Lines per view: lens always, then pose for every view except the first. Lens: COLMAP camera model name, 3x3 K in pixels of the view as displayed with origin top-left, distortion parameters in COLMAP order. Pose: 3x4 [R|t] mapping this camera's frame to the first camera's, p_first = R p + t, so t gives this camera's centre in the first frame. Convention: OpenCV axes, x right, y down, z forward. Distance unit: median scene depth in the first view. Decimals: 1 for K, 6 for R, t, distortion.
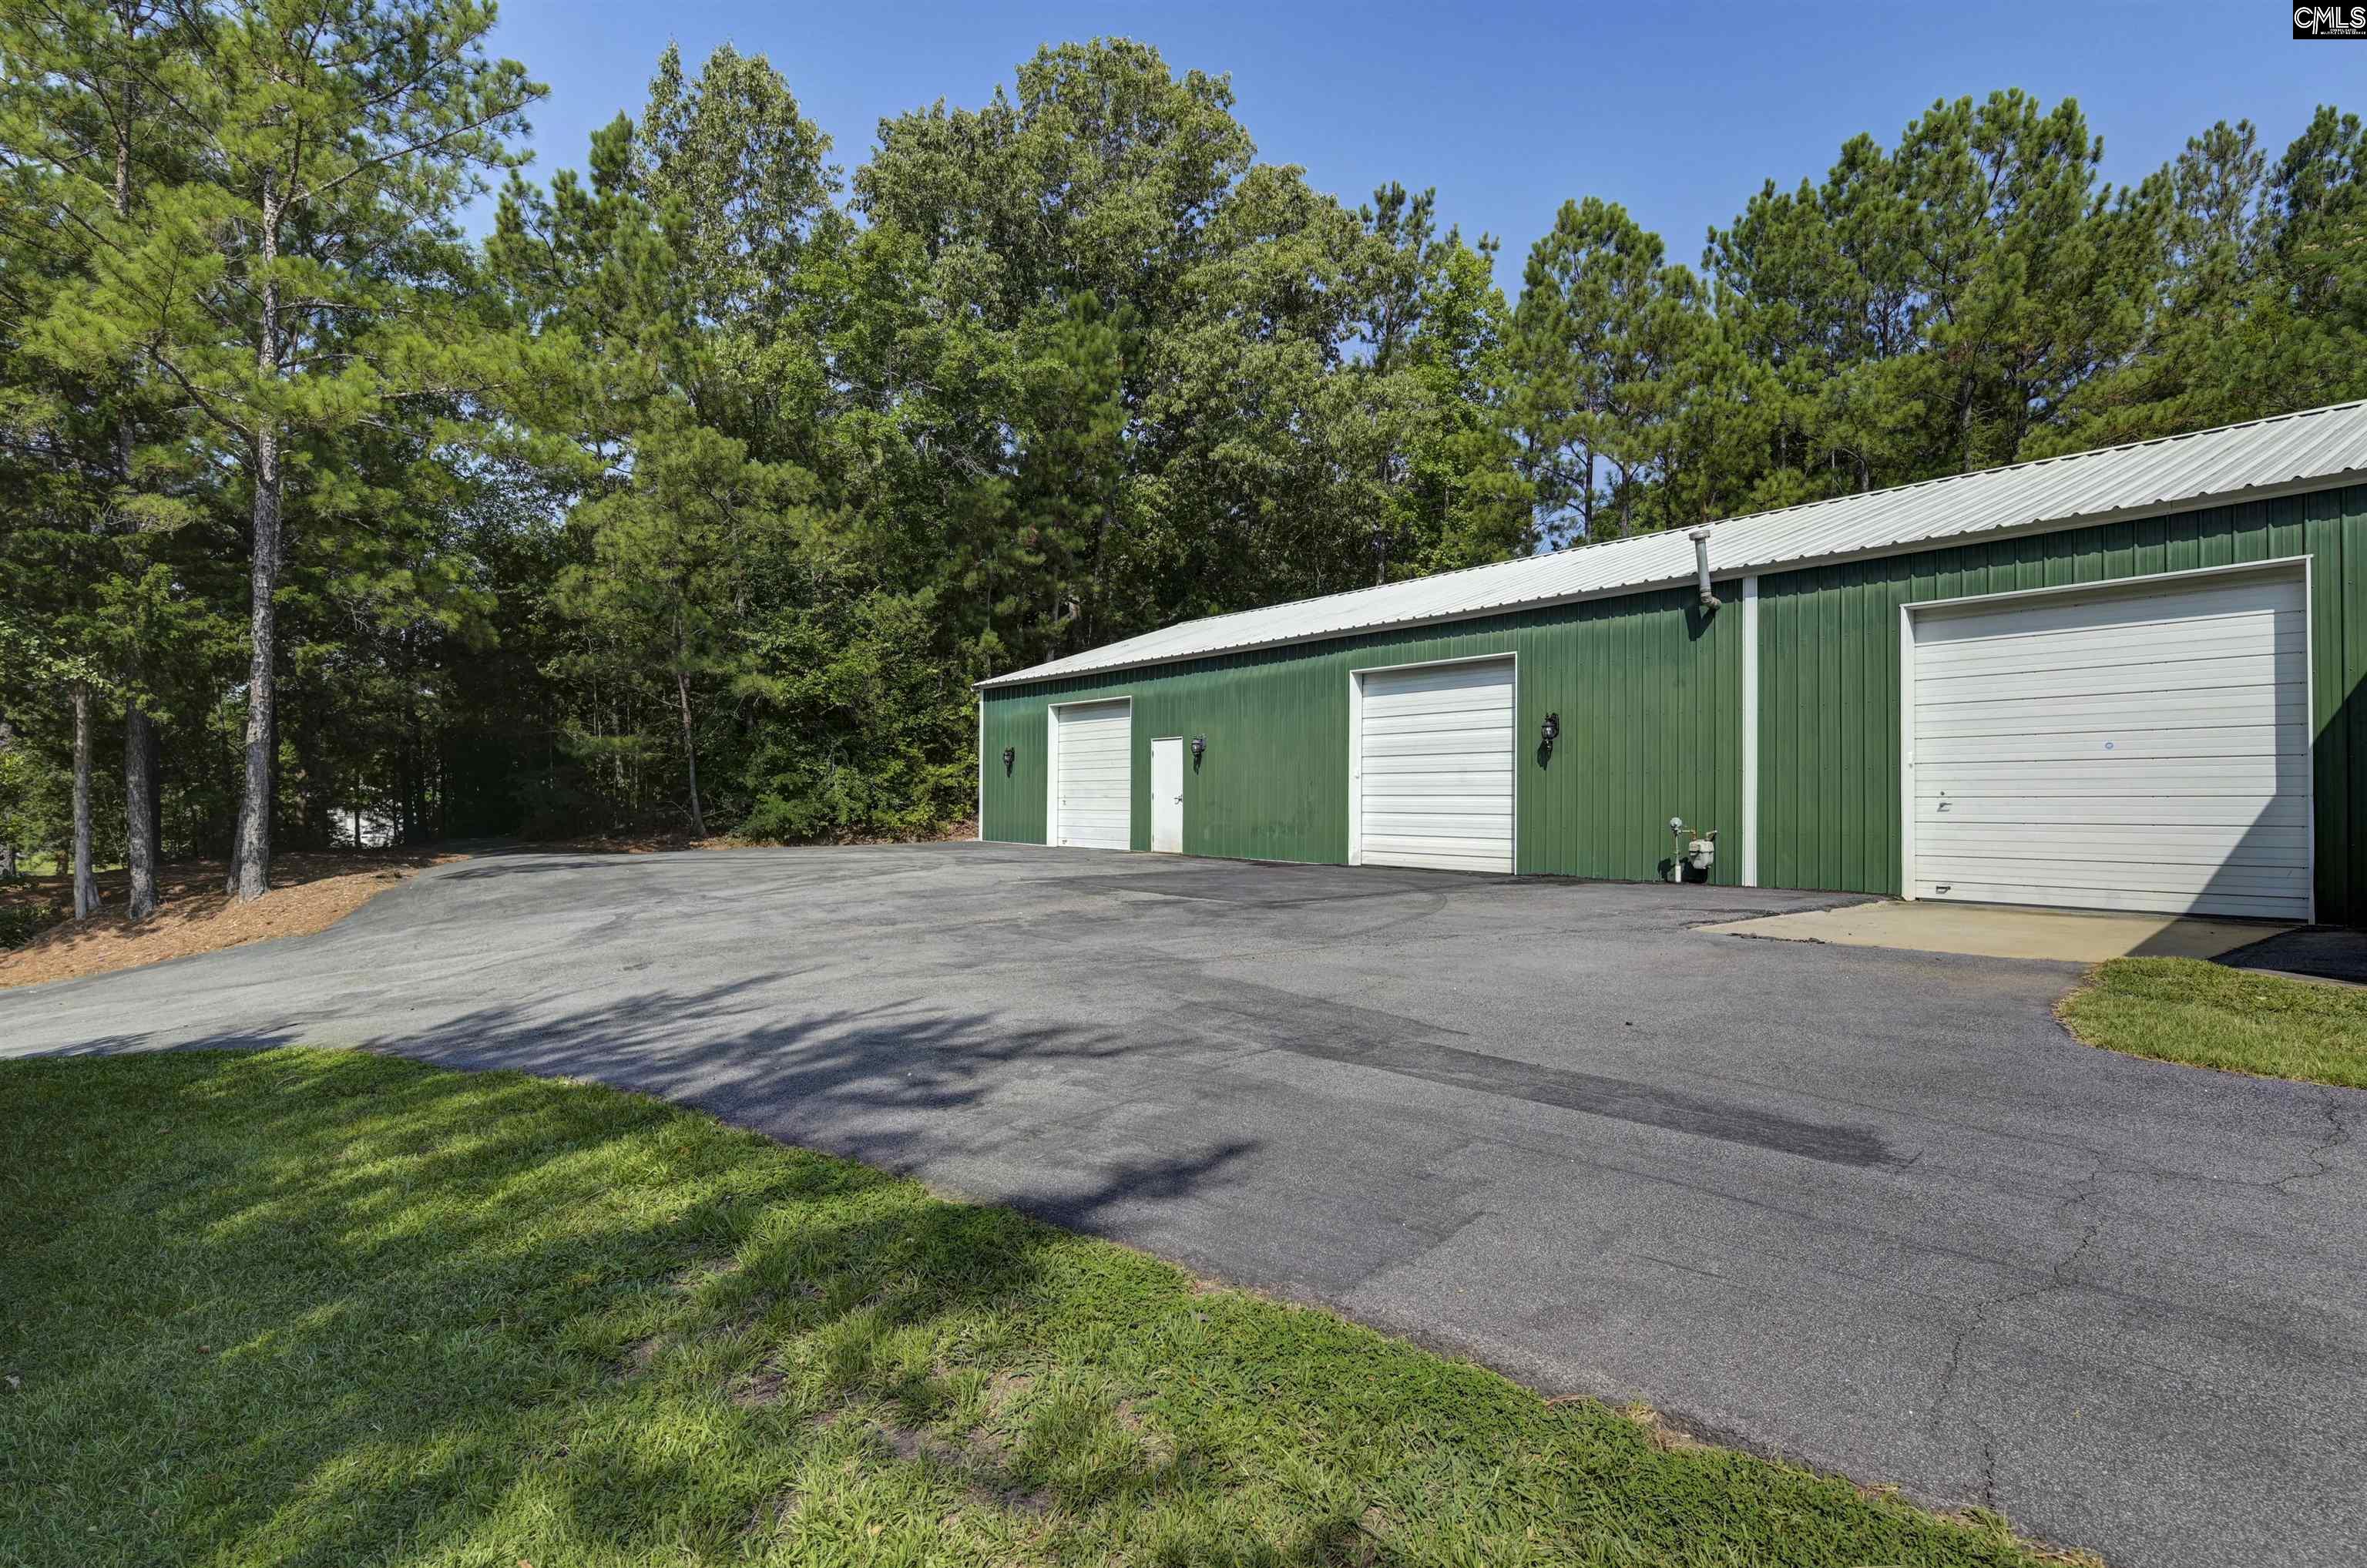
lens RADIAL K [[1179.0, 0, 1201.0], [0, 1179.0, 796.5], [0, 0, 1]] dist [-0.015239, -0.001330]
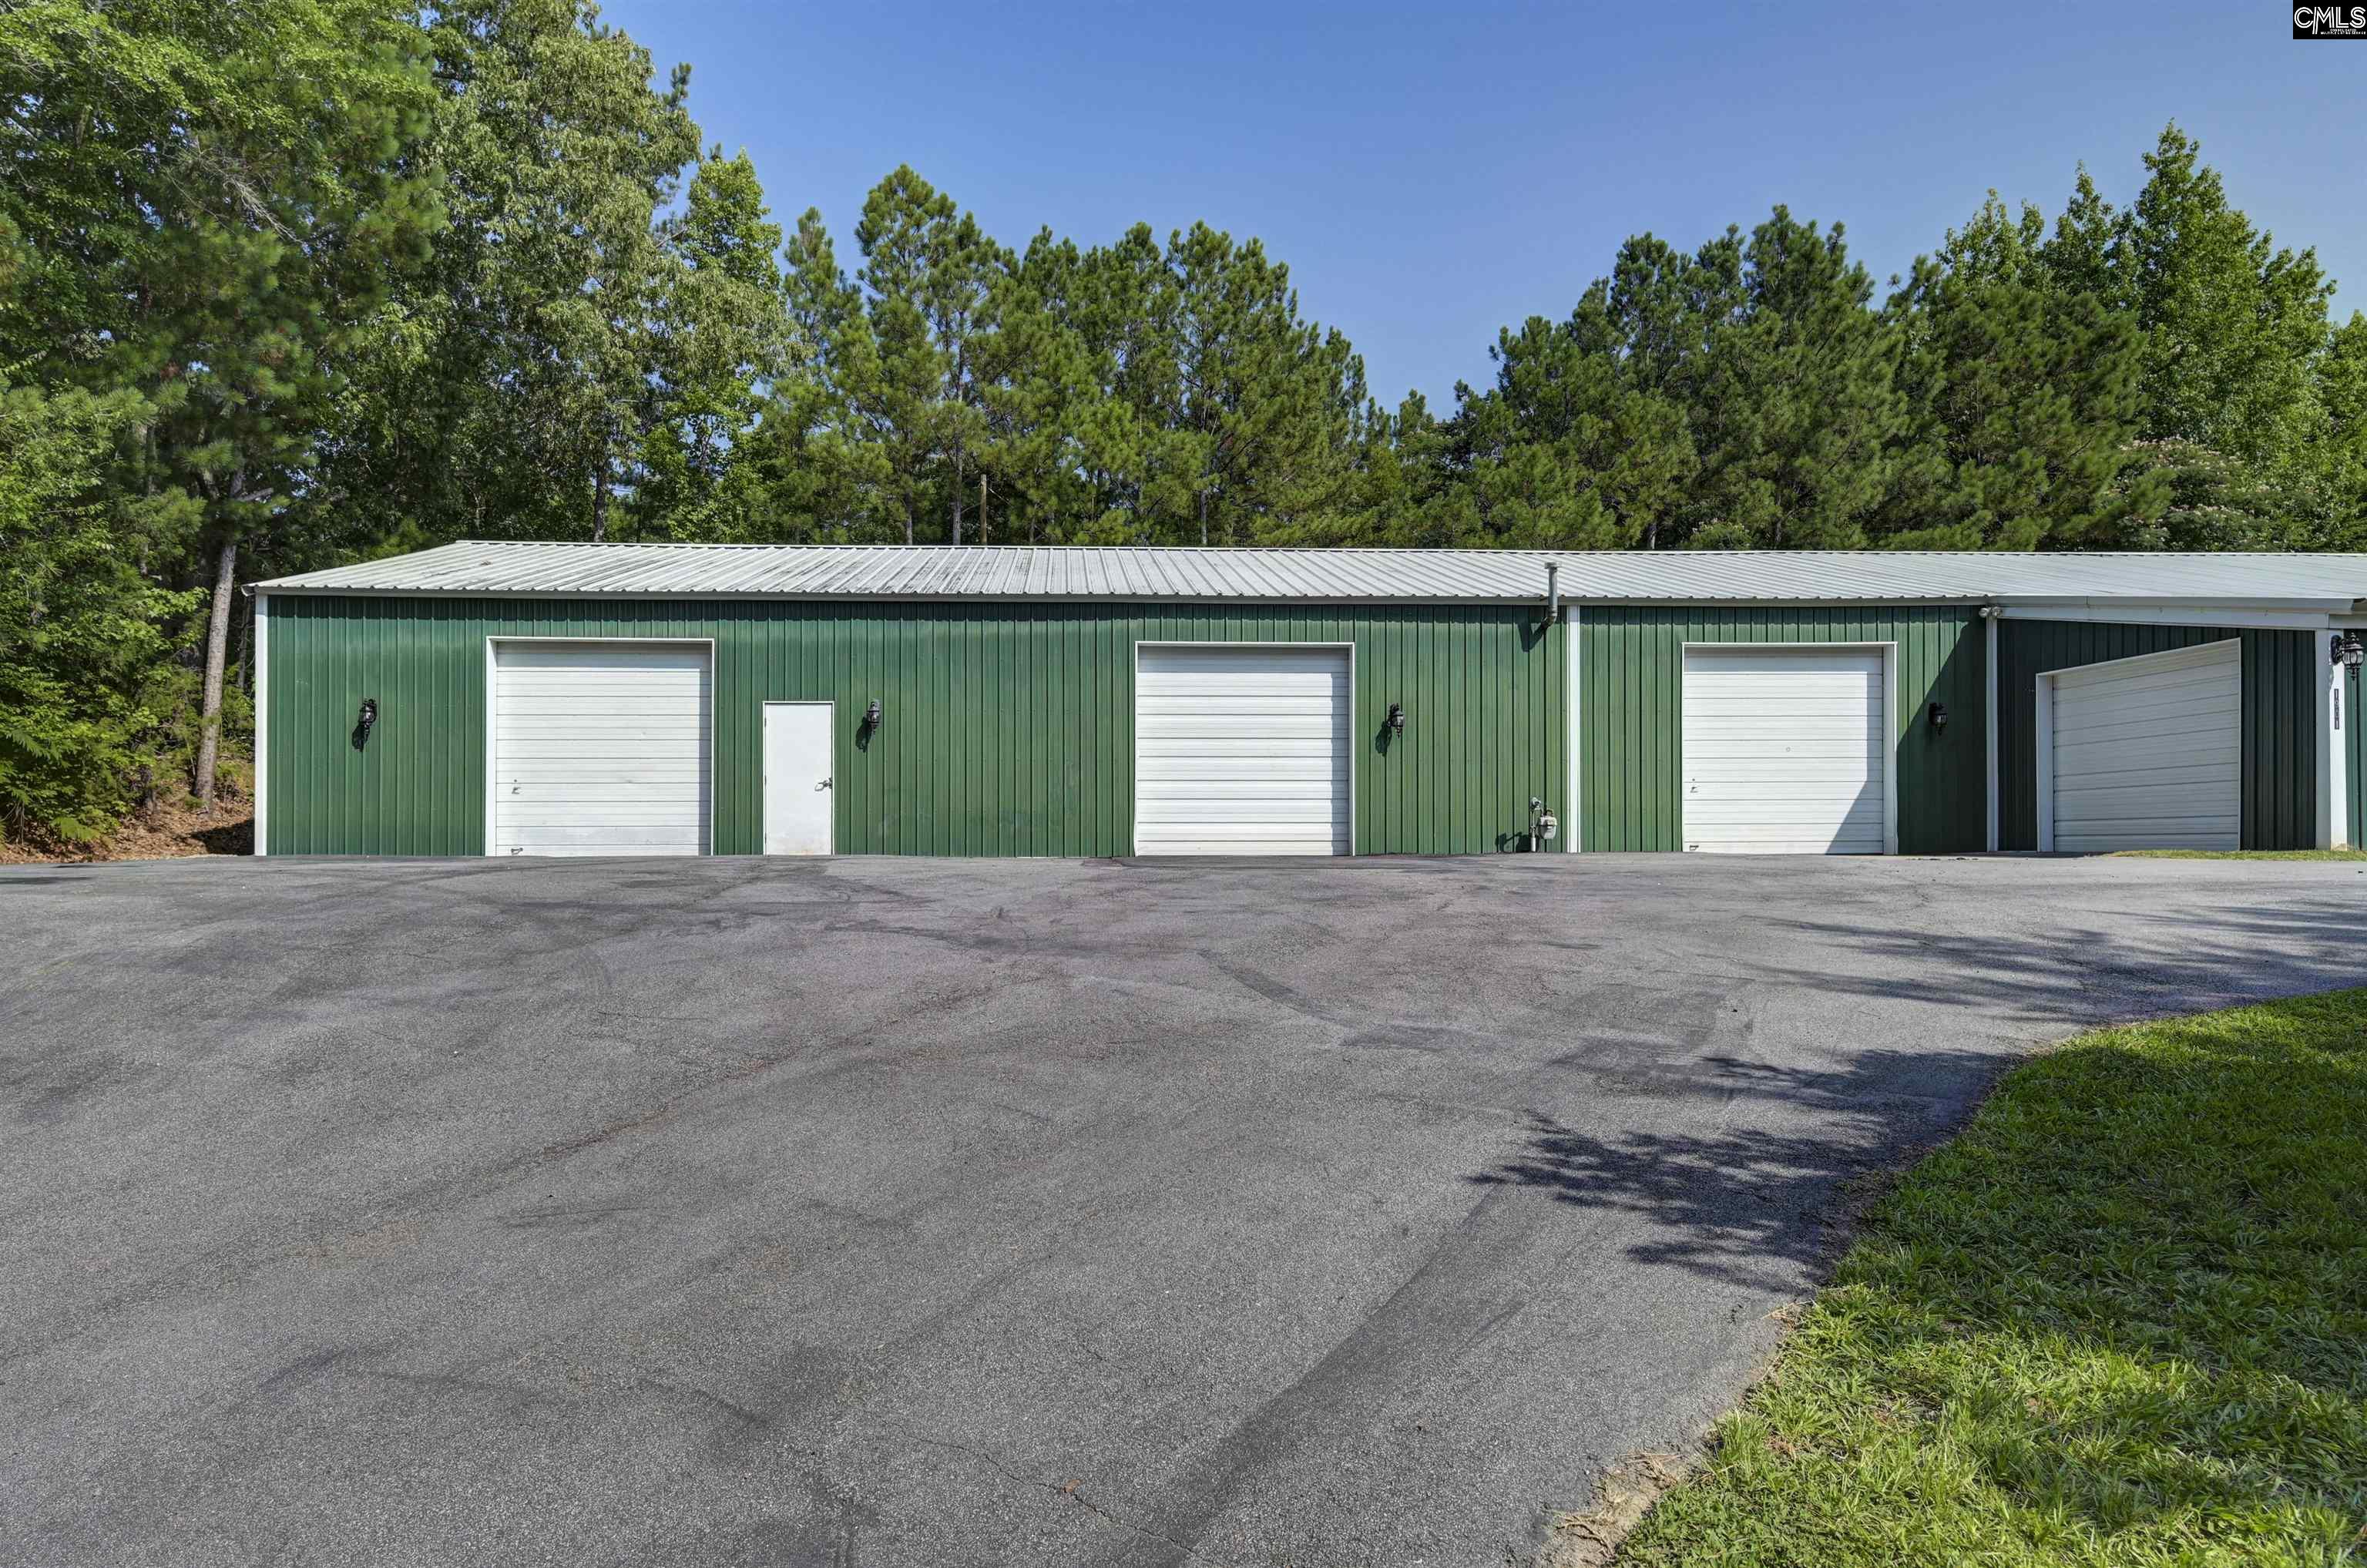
lens RADIAL K [[1267.1, 0, 1116.9], [0, 1267.1, 856.6], [0, 0, 1]] dist [0.002828, -0.003730]
pose [[0.581629, -0.012401, 0.813360, -0.675767], [0.001803, 0.999901, 0.013955, 0.044627], [-0.813453, -0.006650, 0.581593, 0.448172]]
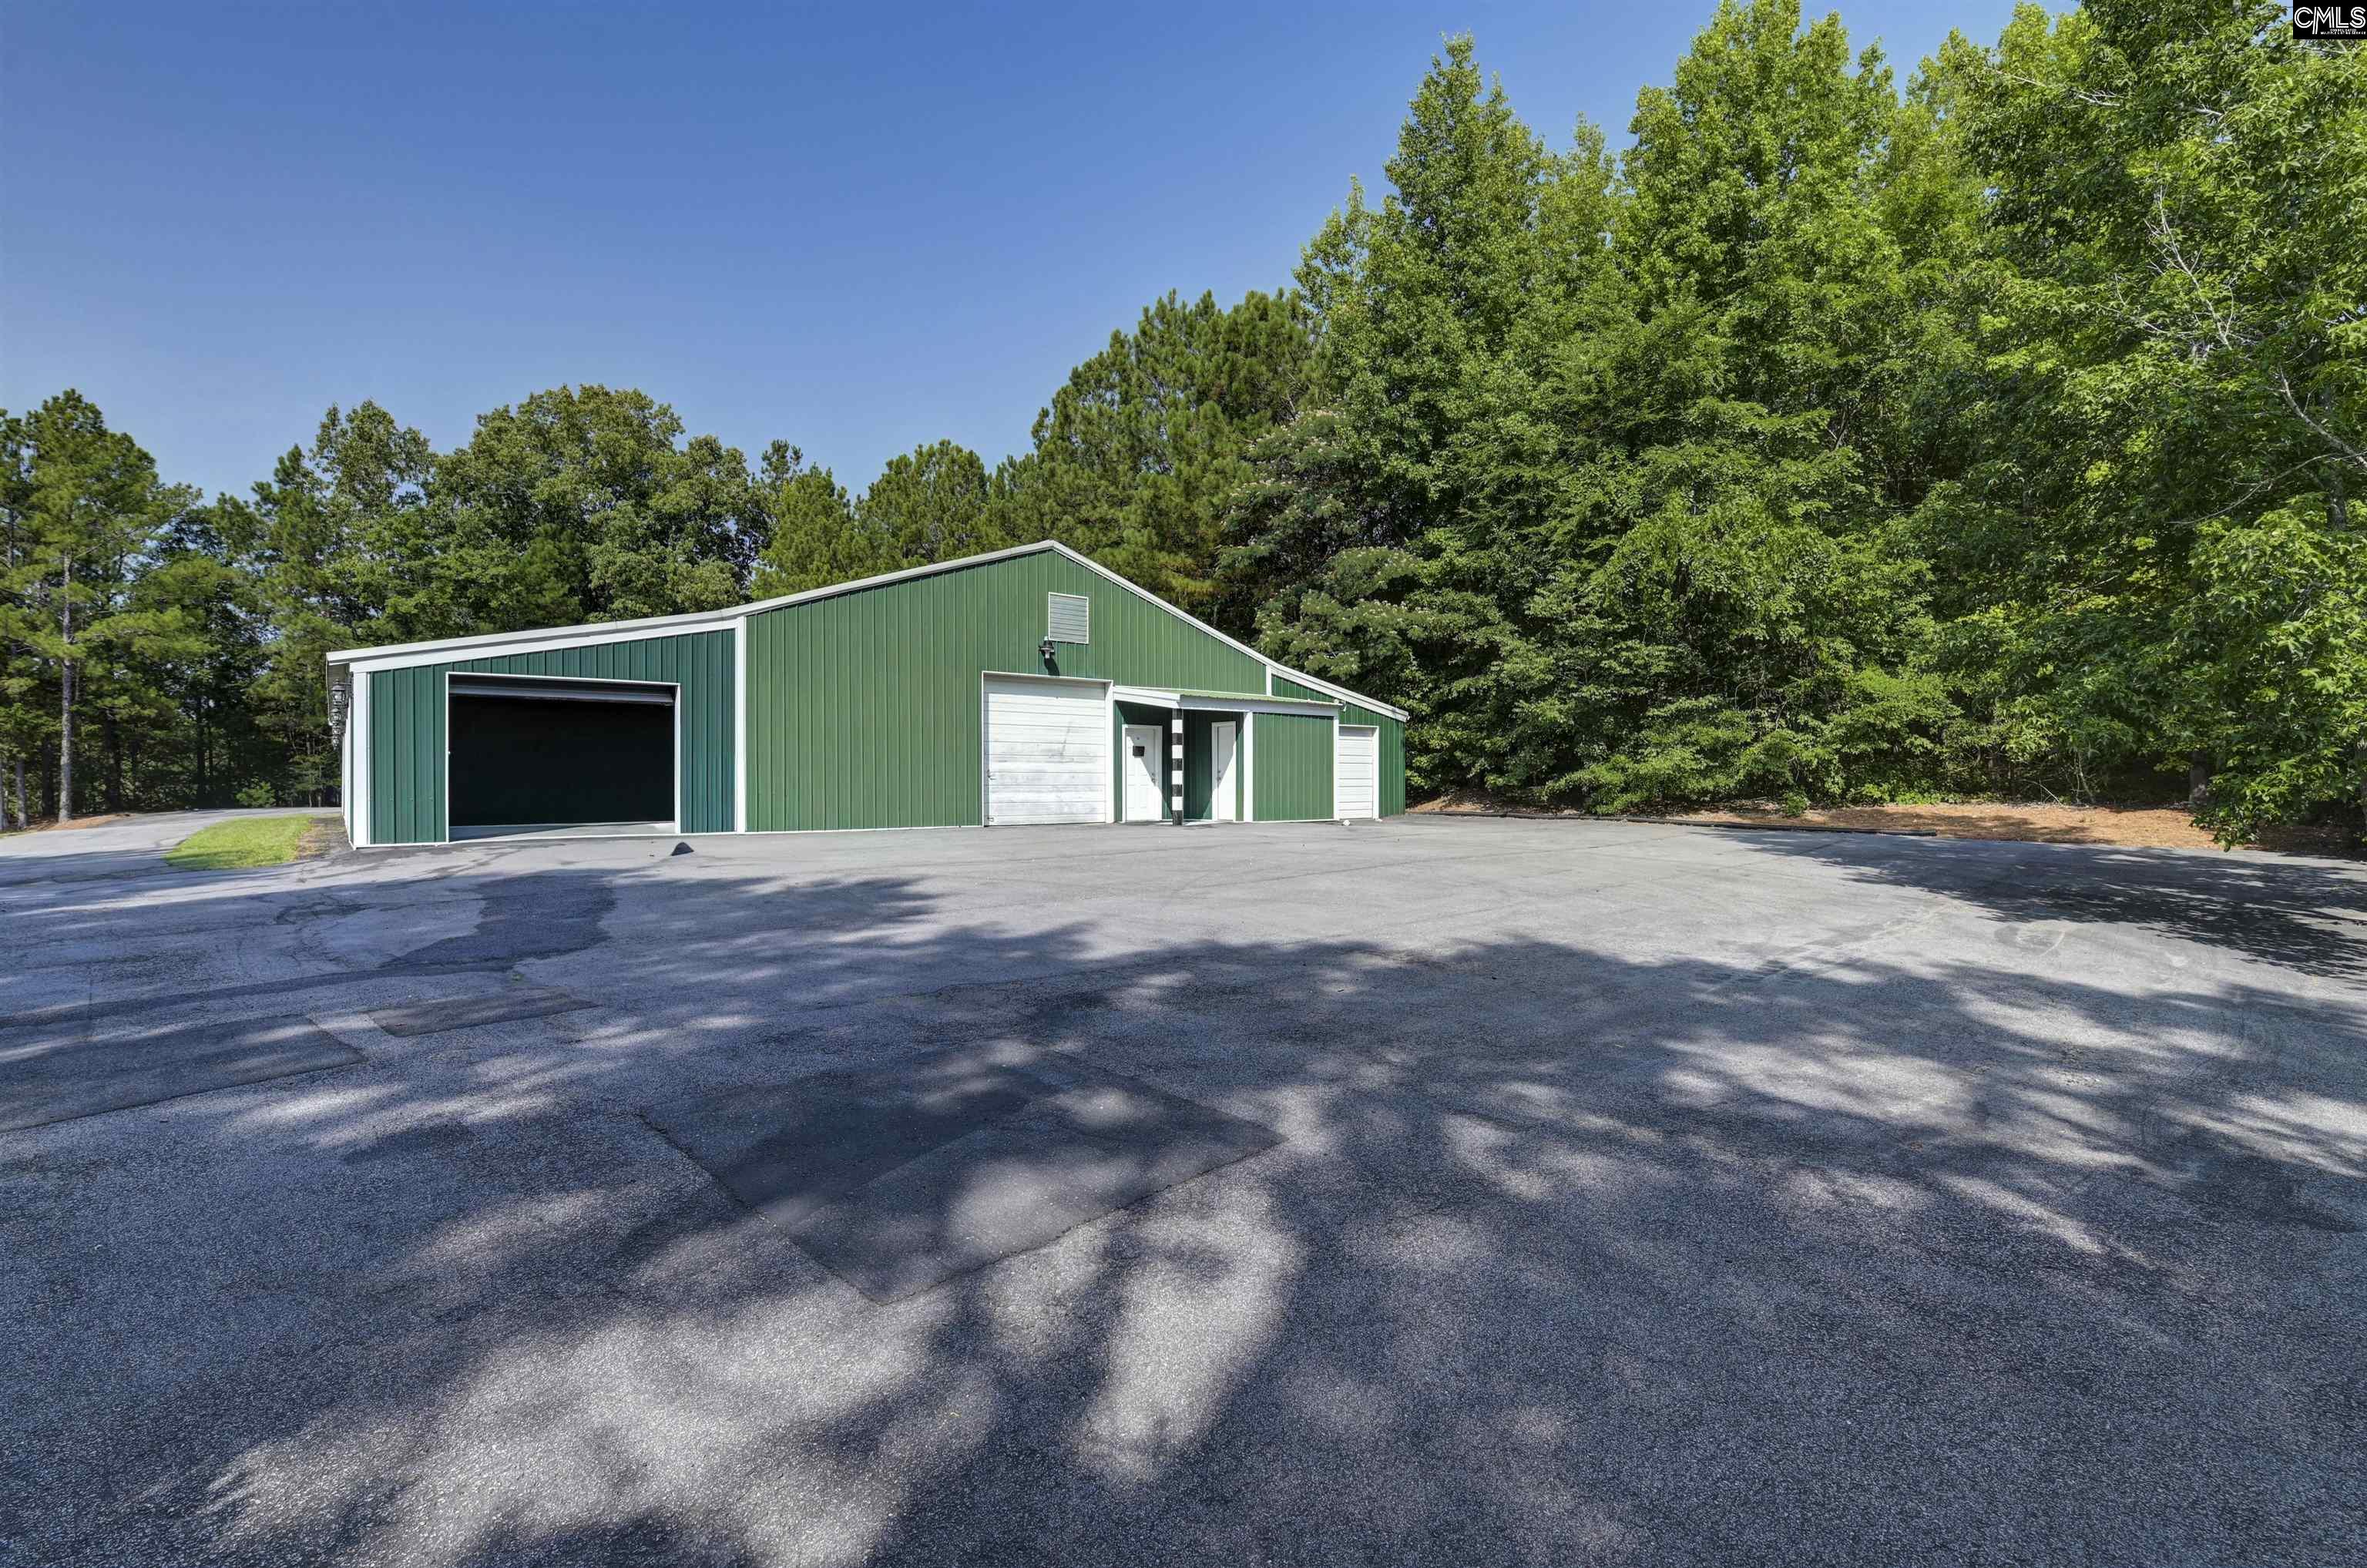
lens RADIAL K [[1044.3, 0, 1202.6], [0, 1044.3, 778.3], [0, 0, 1]] dist [-0.022481, -0.002060]
pose [[0.999255, -0.014923, 0.035601, 1.398177], [0.015004, 0.999885, -0.001988, 0.024655], [-0.035568, 0.002521, 0.999364, -1.146399]]
